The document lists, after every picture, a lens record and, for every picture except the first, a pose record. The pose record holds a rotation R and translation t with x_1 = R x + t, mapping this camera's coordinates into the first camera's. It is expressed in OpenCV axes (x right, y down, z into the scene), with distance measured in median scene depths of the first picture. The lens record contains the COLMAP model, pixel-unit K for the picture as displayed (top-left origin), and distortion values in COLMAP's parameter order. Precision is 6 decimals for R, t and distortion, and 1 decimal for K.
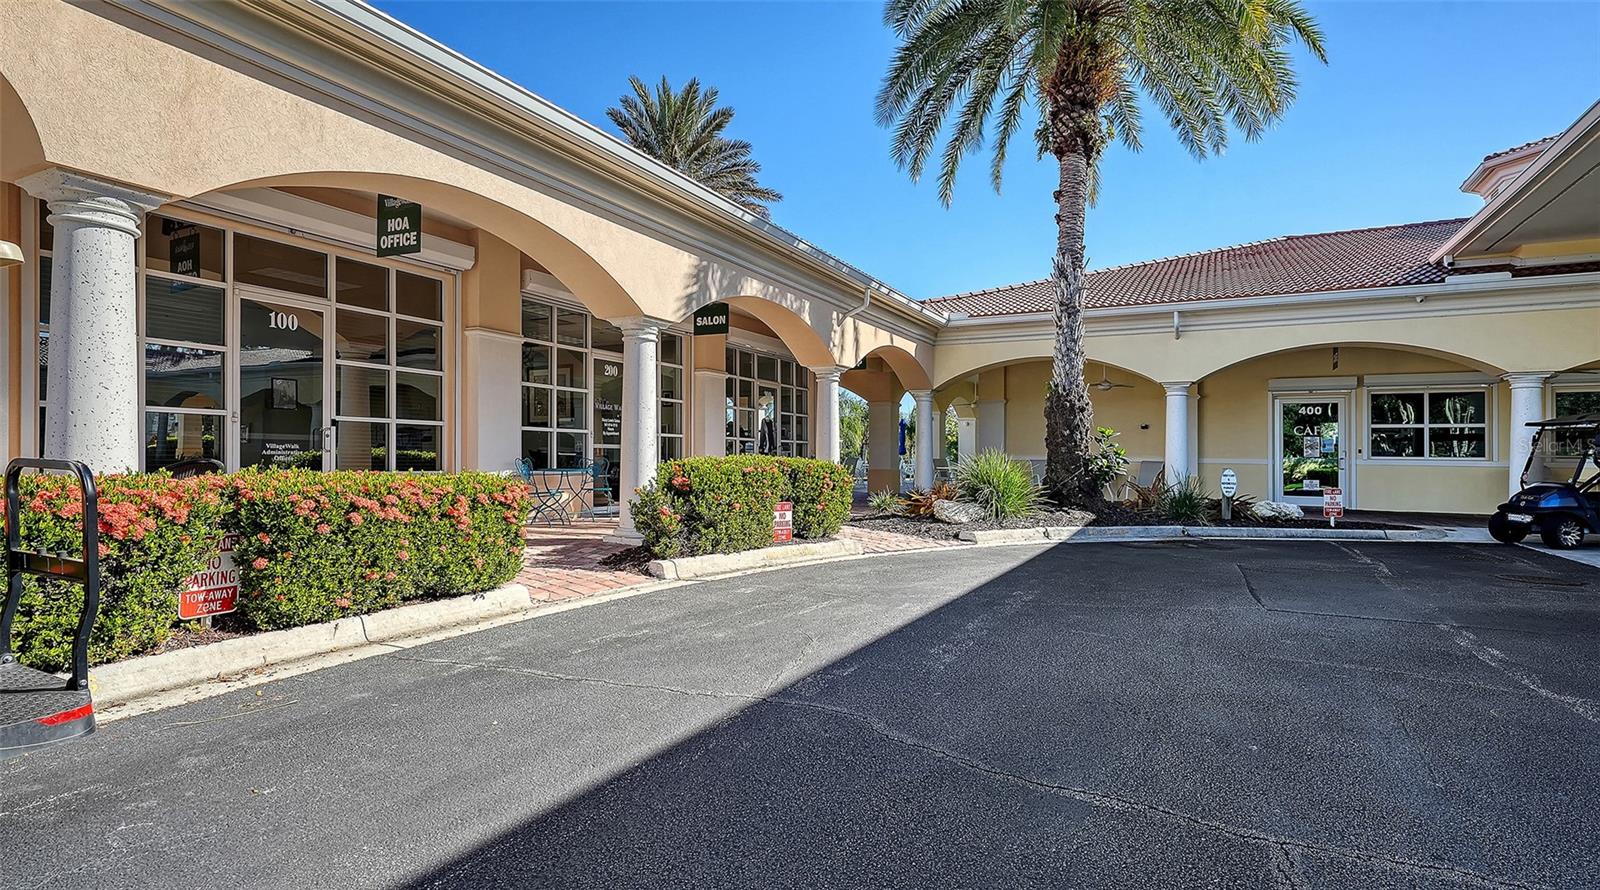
lens RADIAL K [[811.6, 0, 807.4], [0, 811.6, 456.4], [0, 0, 1]] dist [0.004484, -0.000524]
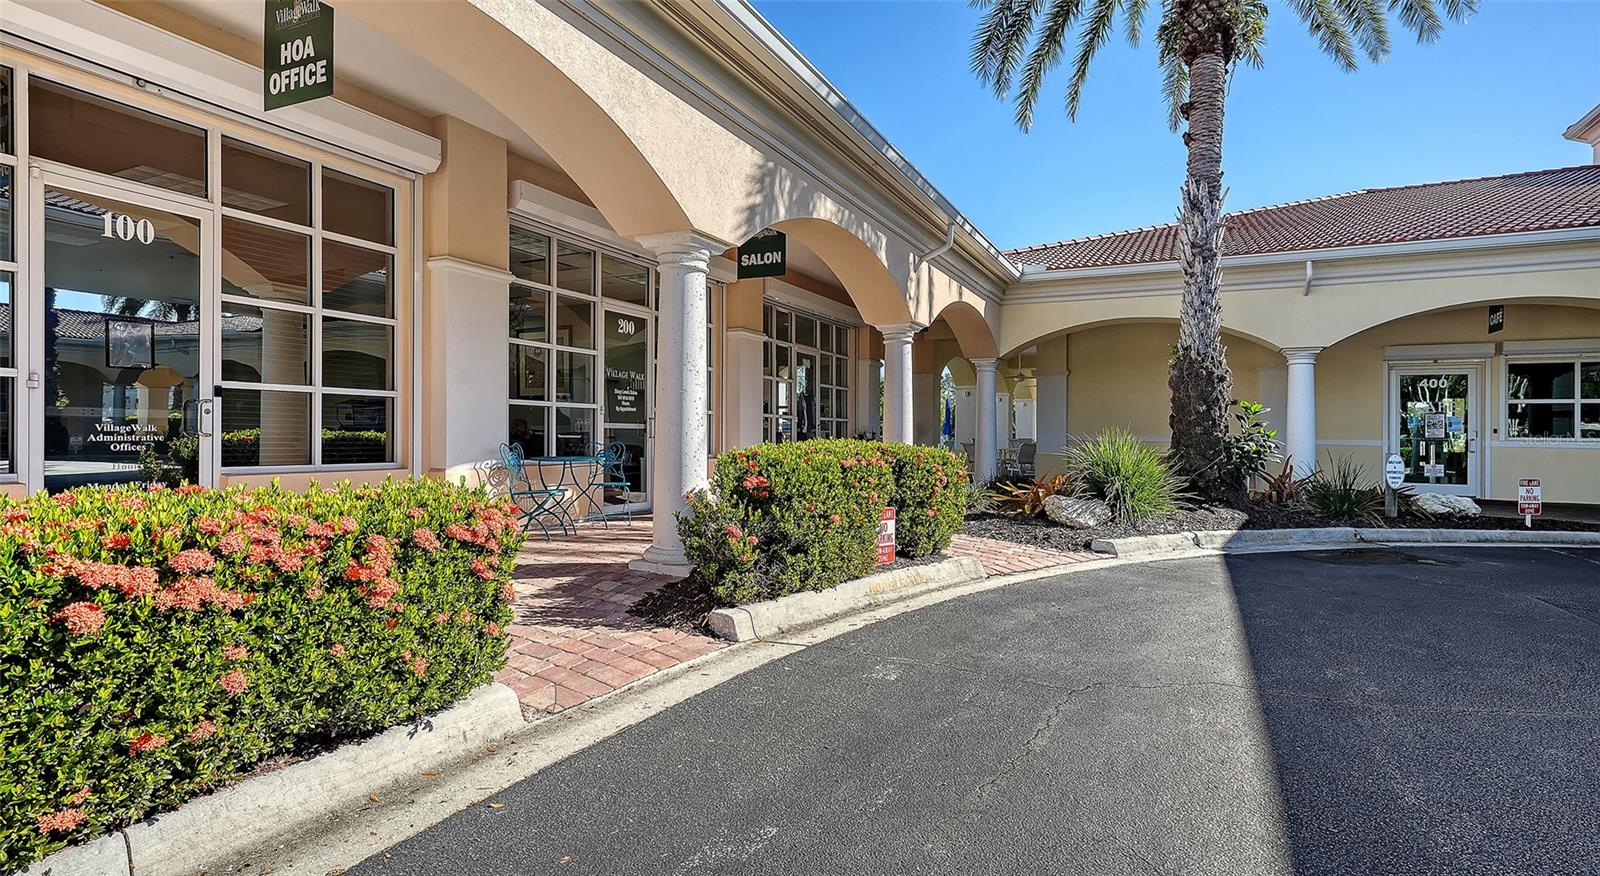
lens RADIAL K [[812.2, 0, 795.2], [0, 812.2, 431.5], [0, 0, 1]] dist [0.001532, 0.002373]
pose [[0.999997, 0.000127, -0.002248, -0.091030], [-0.000133, 0.999996, -0.002743, -0.005840], [0.002247, 0.002743, 0.999994, 0.264592]]
